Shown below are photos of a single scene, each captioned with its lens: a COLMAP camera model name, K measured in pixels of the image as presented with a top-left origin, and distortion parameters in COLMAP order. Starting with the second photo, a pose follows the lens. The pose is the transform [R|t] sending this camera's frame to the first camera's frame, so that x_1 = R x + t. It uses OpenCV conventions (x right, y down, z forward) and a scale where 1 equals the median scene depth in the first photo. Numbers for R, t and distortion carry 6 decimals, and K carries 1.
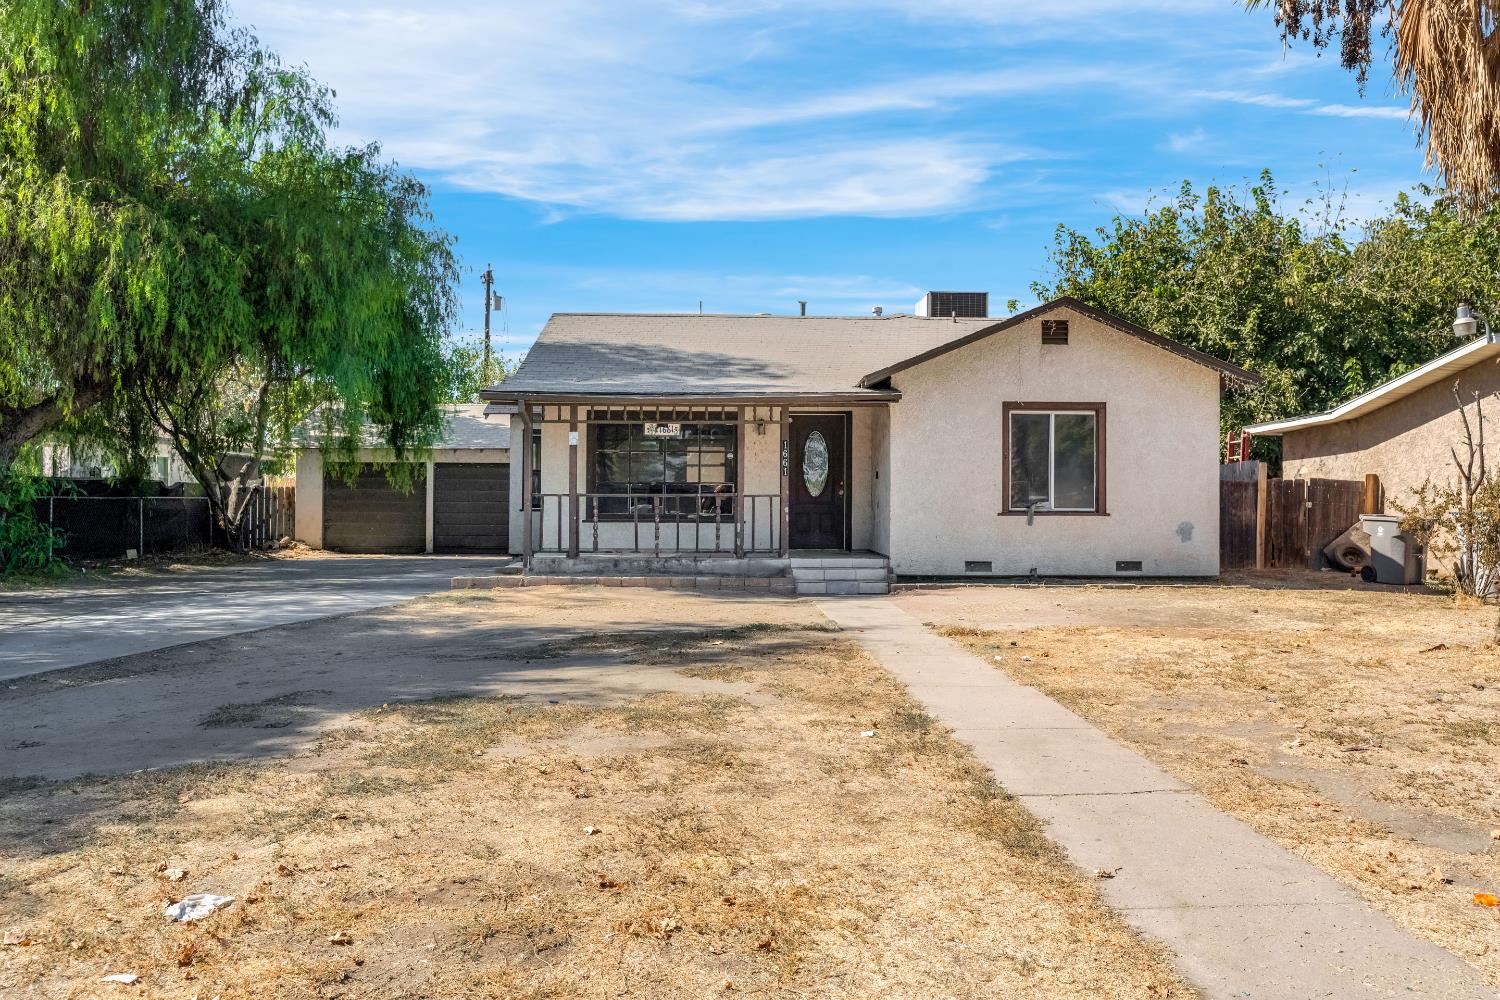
lens RADIAL K [[1116.7, 0, 751.7], [0, 1116.7, 520.1], [0, 0, 1]] dist [0.000793, -0.002060]
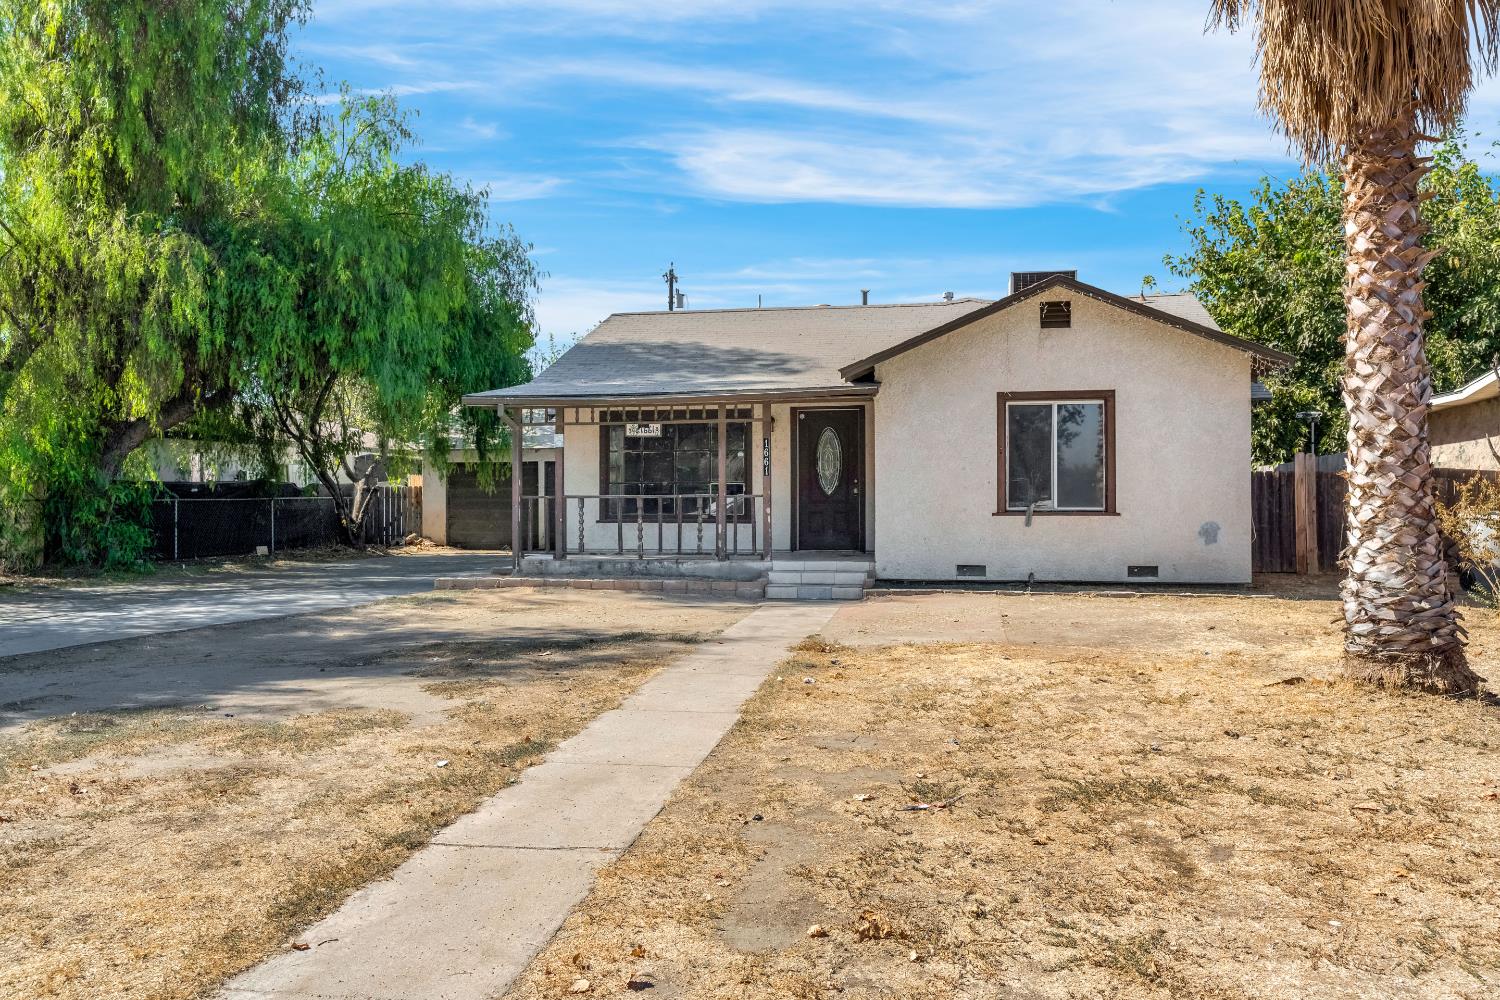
lens RADIAL K [[1125.9, 0, 750.0], [0, 1125.9, 500.0], [0, 0, 1]] dist [0.000924, -0.001525]
pose [[0.976313, -0.006604, -0.216264, 0.224809], [0.004627, 0.999943, -0.009647, -0.008883], [0.216316, 0.008417, 0.976287, 0.046926]]
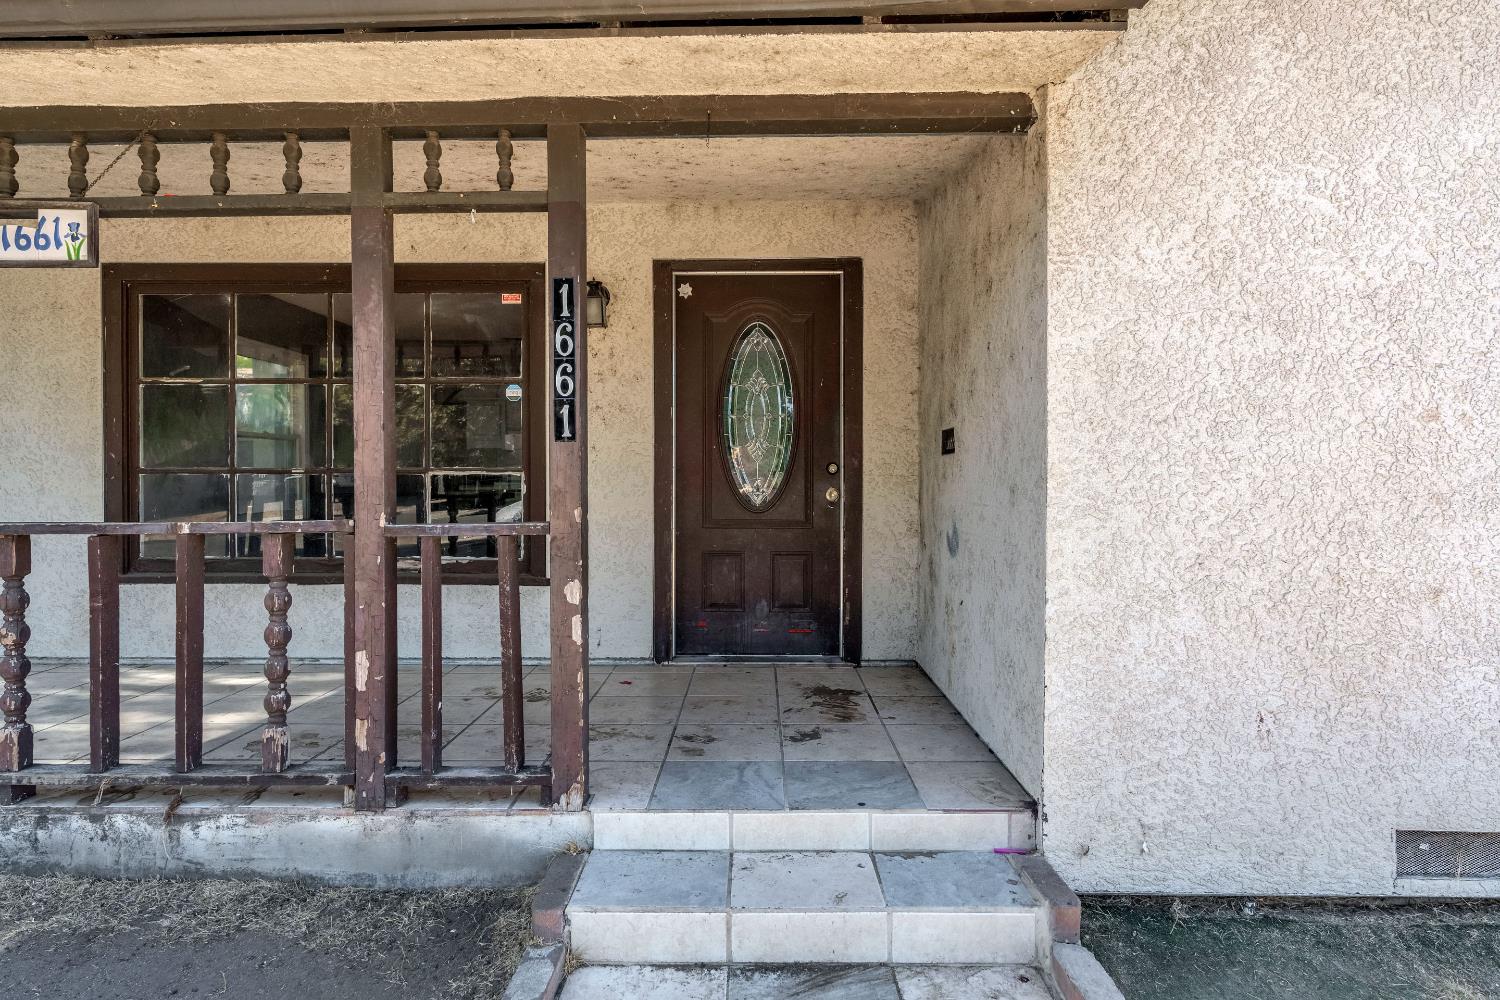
lens RADIAL K [[820.2, 0, 750.0], [0, 820.2, 500.0], [0, 0, 1]] dist [0.000071, 0.000035]
pose [[0.999268, -0.003385, -0.038109, 0.072292], [0.003813, 0.999931, 0.011153, -0.029102], [0.038068, -0.011290, 0.999211, 0.832751]]
